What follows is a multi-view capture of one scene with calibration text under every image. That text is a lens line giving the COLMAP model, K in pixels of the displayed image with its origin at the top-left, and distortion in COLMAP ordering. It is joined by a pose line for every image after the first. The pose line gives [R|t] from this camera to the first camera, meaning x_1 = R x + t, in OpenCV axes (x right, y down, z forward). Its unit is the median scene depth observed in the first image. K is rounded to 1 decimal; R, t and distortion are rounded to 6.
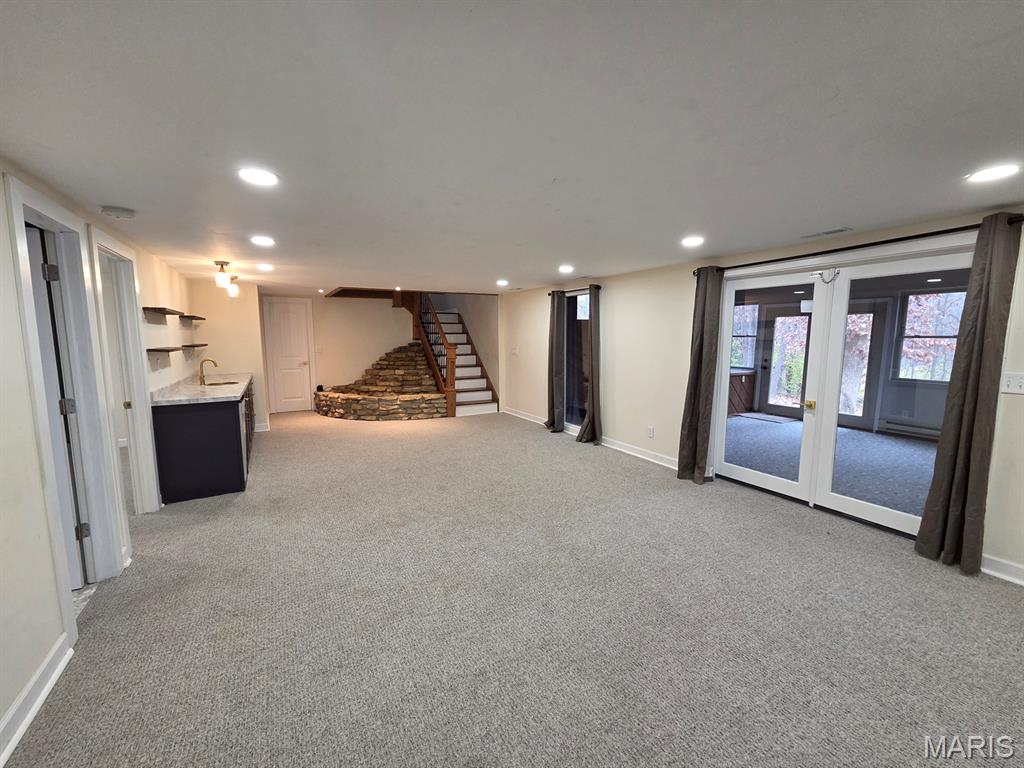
lens RADIAL K [[420.3, 0, 511.1], [0, 420.3, 387.1], [0, 0, 1]] dist [0.005475, -0.000842]
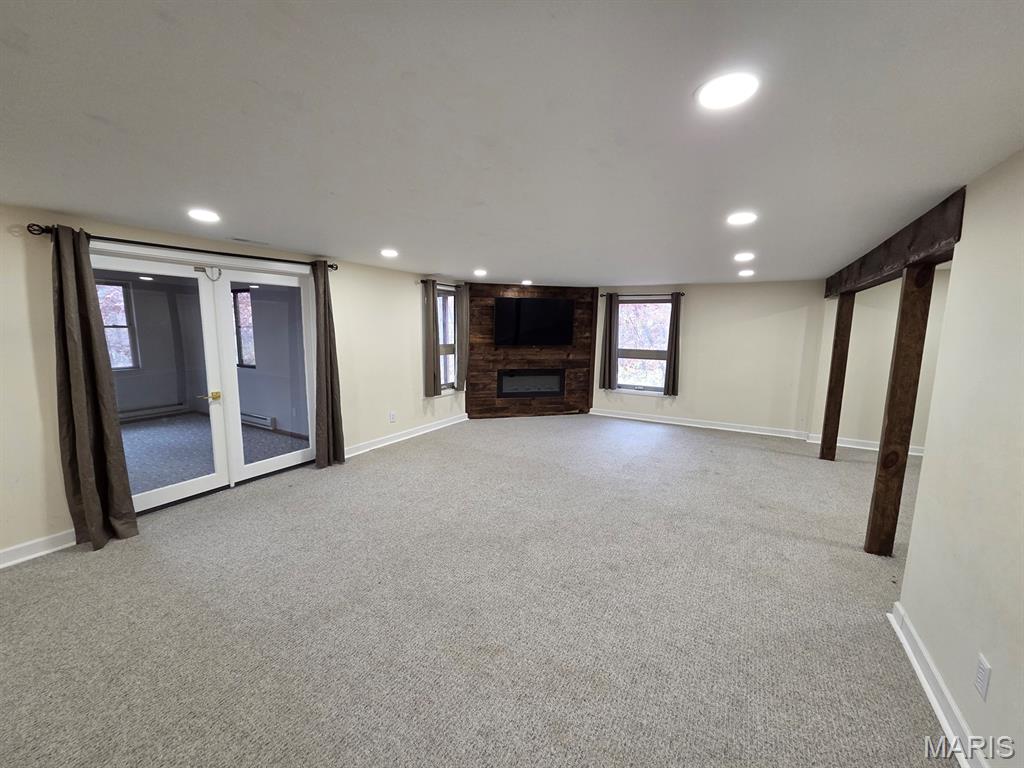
lens RADIAL K [[420.3, 0, 505.4], [0, 420.3, 380.6], [0, 0, 1]] dist [0.005475, -0.000842]
pose [[-0.498530, -0.118744, 0.858701, -0.266226], [0.097169, 0.976676, 0.191471, -0.061119], [-0.861409, 0.178894, -0.475365, 0.425709]]
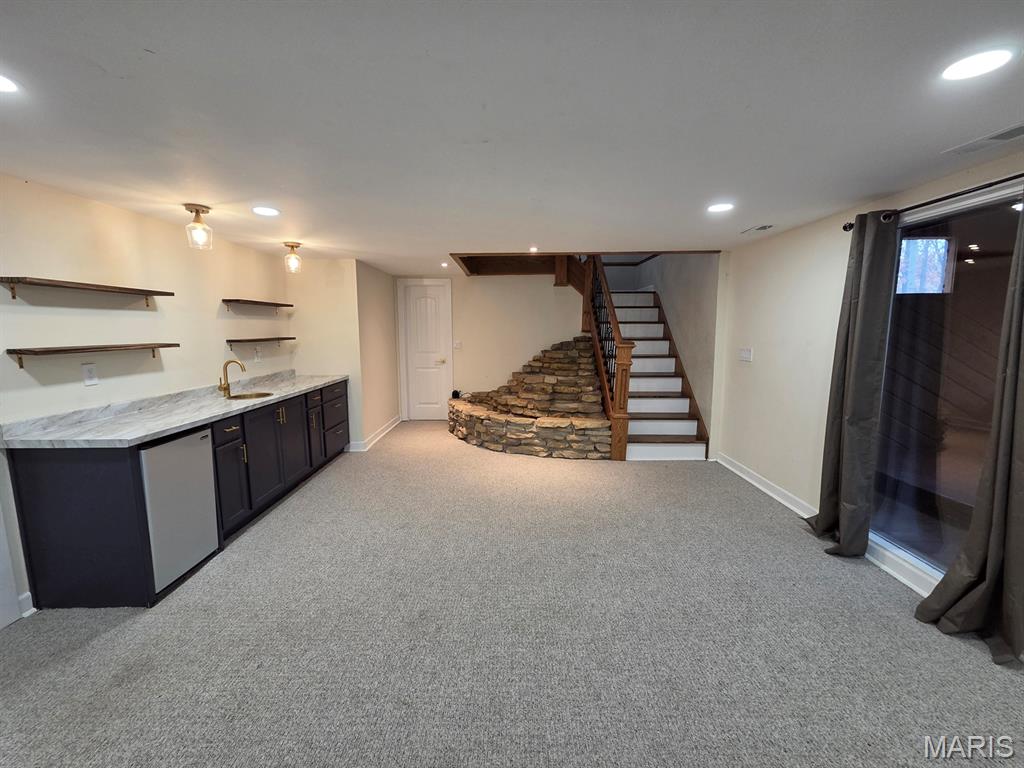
lens RADIAL K [[420.3, 0, 506.2], [0, 420.3, 382.3], [0, 0, 1]] dist [0.005475, -0.000842]
pose [[0.862971, 0.063952, -0.501190, 0.015433], [-0.058960, 0.997926, 0.025815, -0.048583], [0.501802, 0.007273, 0.864952, 0.406407]]
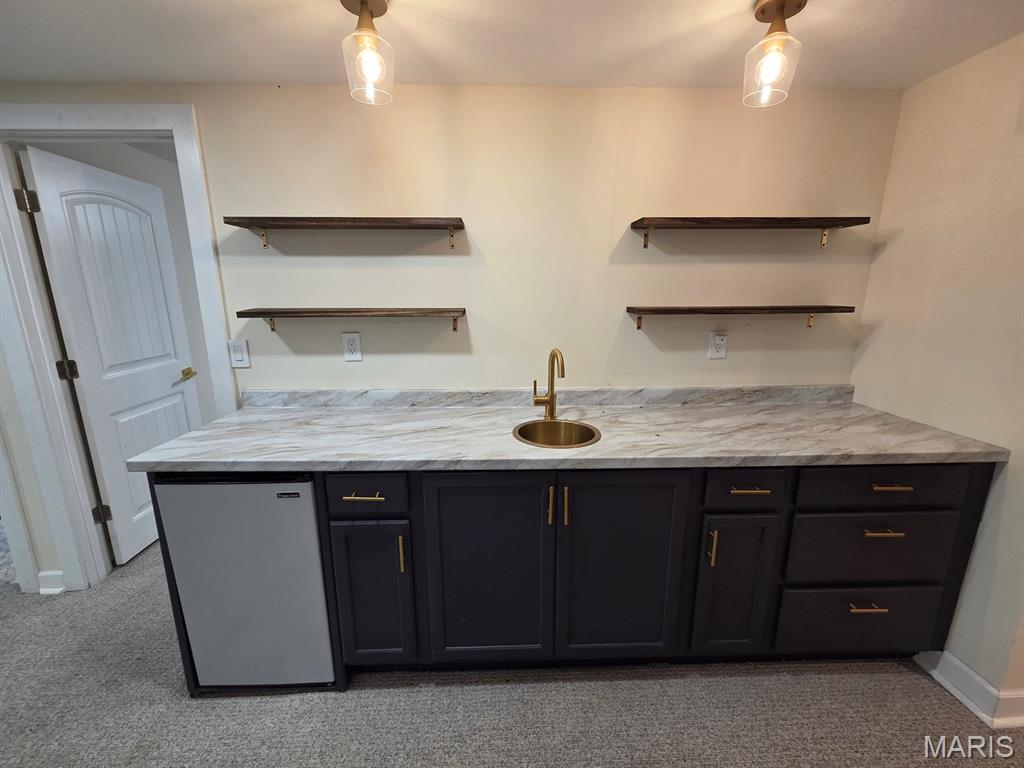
lens RADIAL K [[420.3, 0, 509.4], [0, 420.3, 382.1], [0, 0, 1]] dist [0.005475, -0.000842]
pose [[-0.473290, 0.191575, -0.859823, -0.264242], [-0.102802, 0.957385, 0.269900, -0.084000], [0.874888, 0.216133, -0.433426, 0.727440]]
